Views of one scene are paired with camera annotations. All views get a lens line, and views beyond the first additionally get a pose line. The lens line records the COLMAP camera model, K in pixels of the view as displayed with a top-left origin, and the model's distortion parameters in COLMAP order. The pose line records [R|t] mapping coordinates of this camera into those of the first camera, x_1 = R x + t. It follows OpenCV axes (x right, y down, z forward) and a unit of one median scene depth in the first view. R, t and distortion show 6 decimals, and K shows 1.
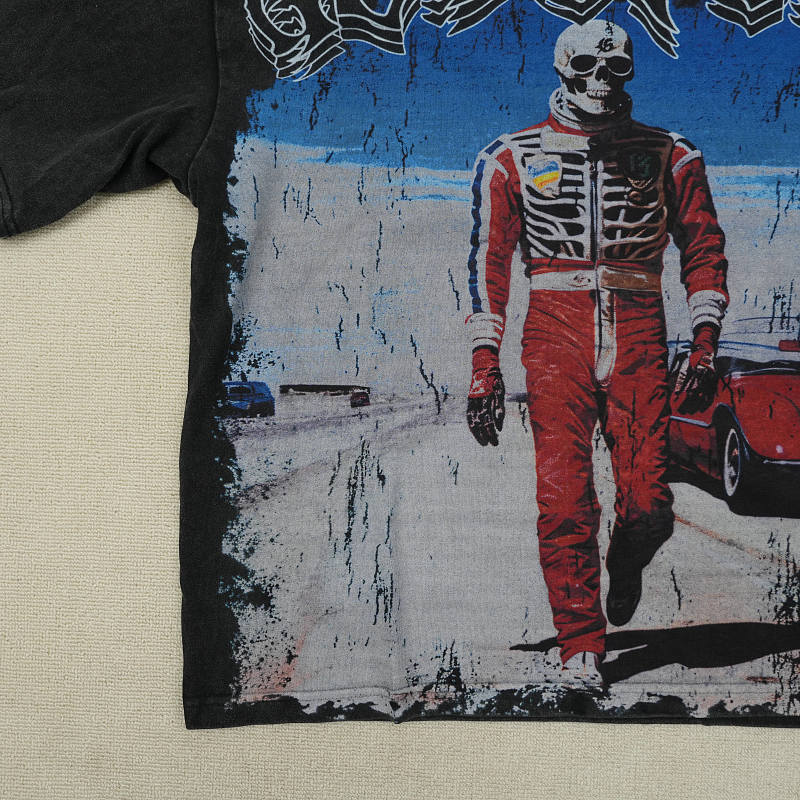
lens RADIAL K [[801.5, 0, 403.7], [0, 801.5, 401.7], [0, 0, 1]] dist [-0.007632, 0.000000]
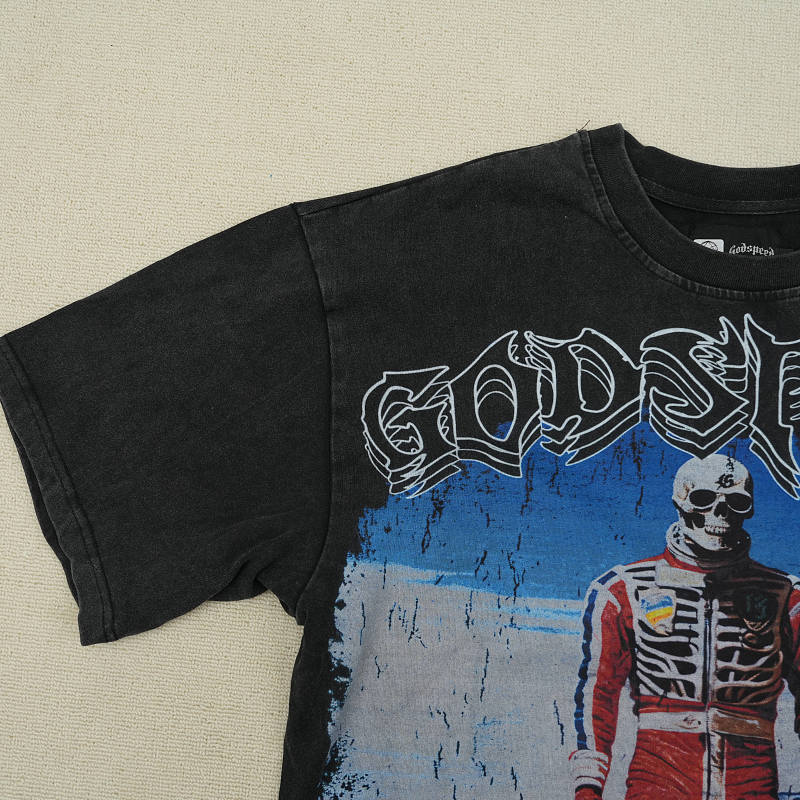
lens RADIAL K [[801.5, 0, 404.4], [0, 801.5, 403.8], [0, 0, 1]] dist [-0.007632, 0.000000]
pose [[0.998176, 0.059422, -0.010696, -0.136432], [-0.059985, 0.996165, -0.063699, -0.451986], [0.006870, 0.064225, 0.997912, 0.009168]]
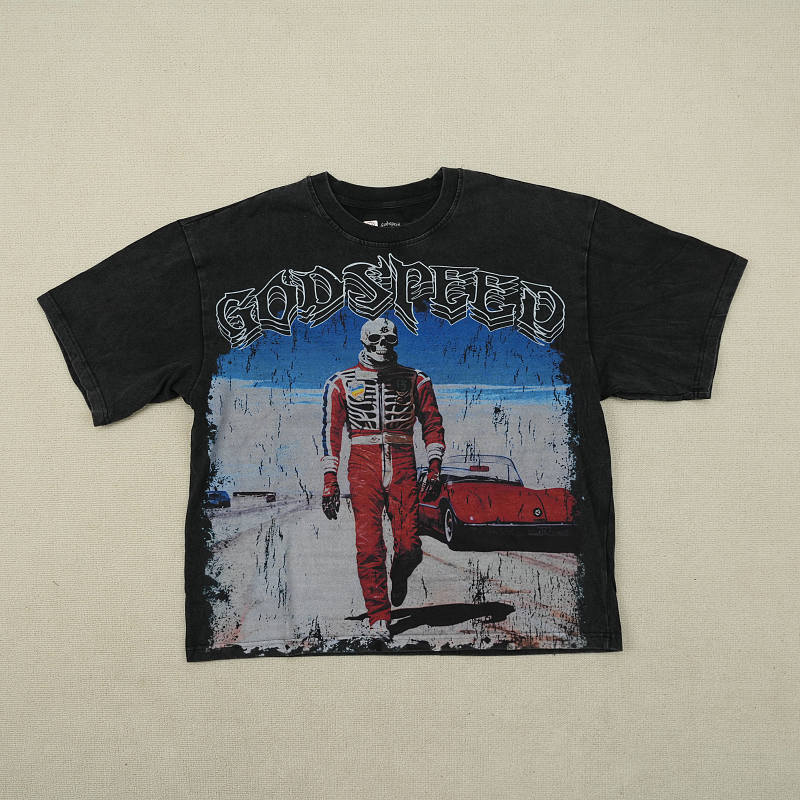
lens RADIAL K [[801.5, 0, 405.0], [0, 801.5, 398.1], [0, 0, 1]] dist [-0.007632, 0.000000]
pose [[0.999764, -0.021355, -0.003989, 0.310845], [0.020834, 0.994511, -0.102538, -0.041827], [0.006157, 0.102431, 0.994721, -1.112036]]
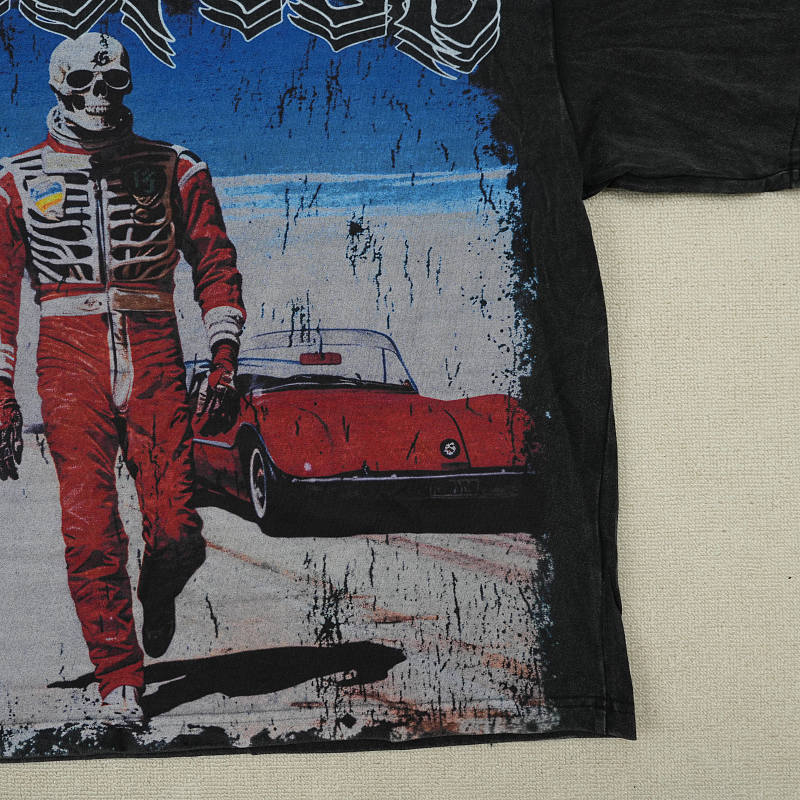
lens RADIAL K [[801.5, 0, 405.1], [0, 801.5, 396.7], [0, 0, 1]] dist [-0.007632, 0.000000]
pose [[0.998321, -0.057707, -0.005085, 0.596646], [0.057747, 0.998299, 0.007998, -0.025662], [0.004615, -0.008278, 0.999955, 0.035201]]
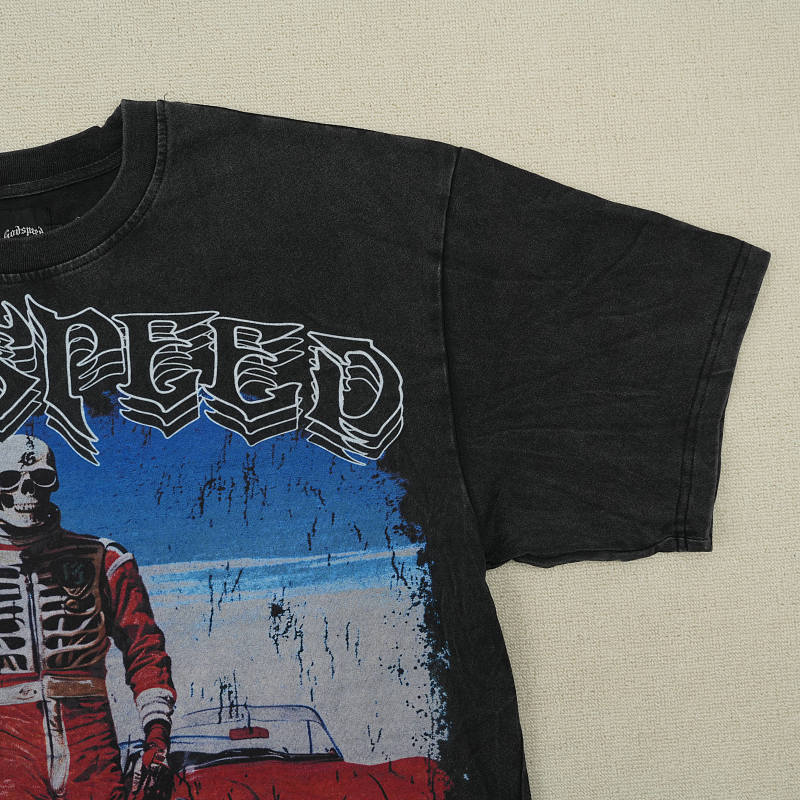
lens RADIAL K [[801.5, 0, 401.6], [0, 801.5, 401.7], [0, 0, 1]] dist [-0.007632, 0.000000]
pose [[0.993875, -0.103660, 0.038310, 0.689591], [0.104678, 0.994177, -0.025589, -0.440648], [-0.035434, 0.029443, 0.998938, -0.033616]]
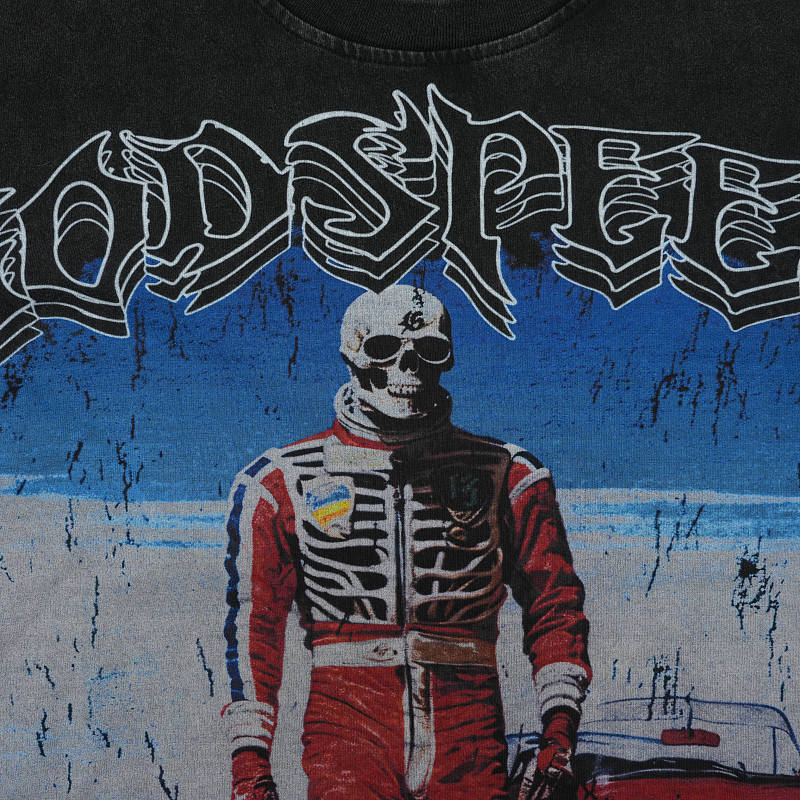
lens RADIAL K [[808.7, 0, 402.6], [0, 808.7, 404.9], [0, 0, 1]] dist [-0.011255, 0.000000]
pose [[0.999604, -0.014712, 0.023998, 0.224111], [0.014600, 0.999882, 0.004861, -0.373823], [-0.024067, -0.004509, 0.999700, 0.284965]]
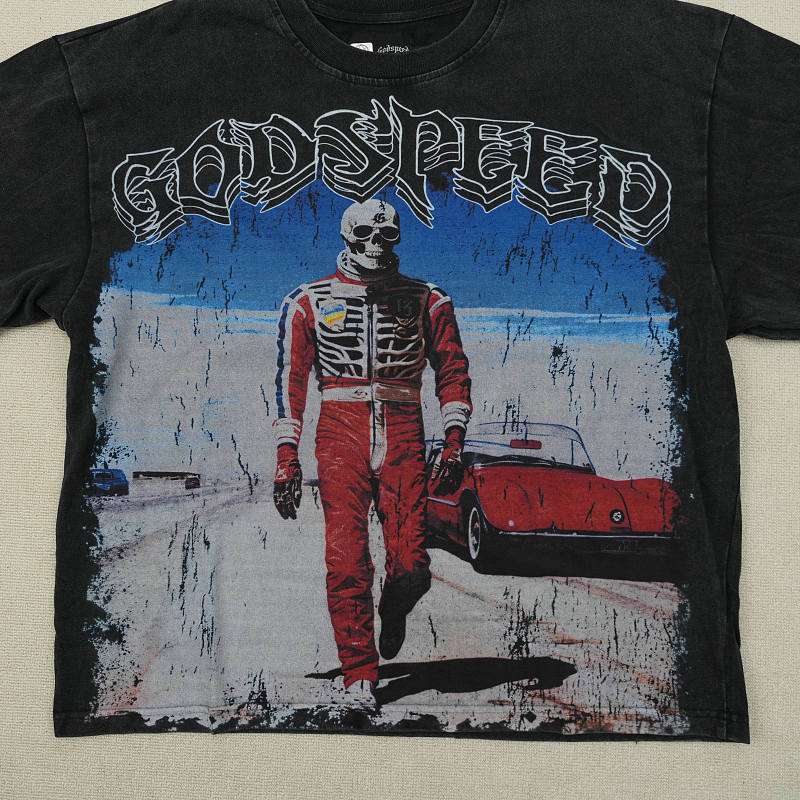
lens RADIAL K [[801.5, 0, 408.3], [0, 801.5, 400.4], [0, 0, 1]] dist [-0.007632, 0.000000]
pose [[0.999890, 0.003698, -0.014331, 0.319810], [-0.004458, 0.998567, -0.053325, -0.070202], [0.014113, 0.053383, 0.998474, -0.318836]]
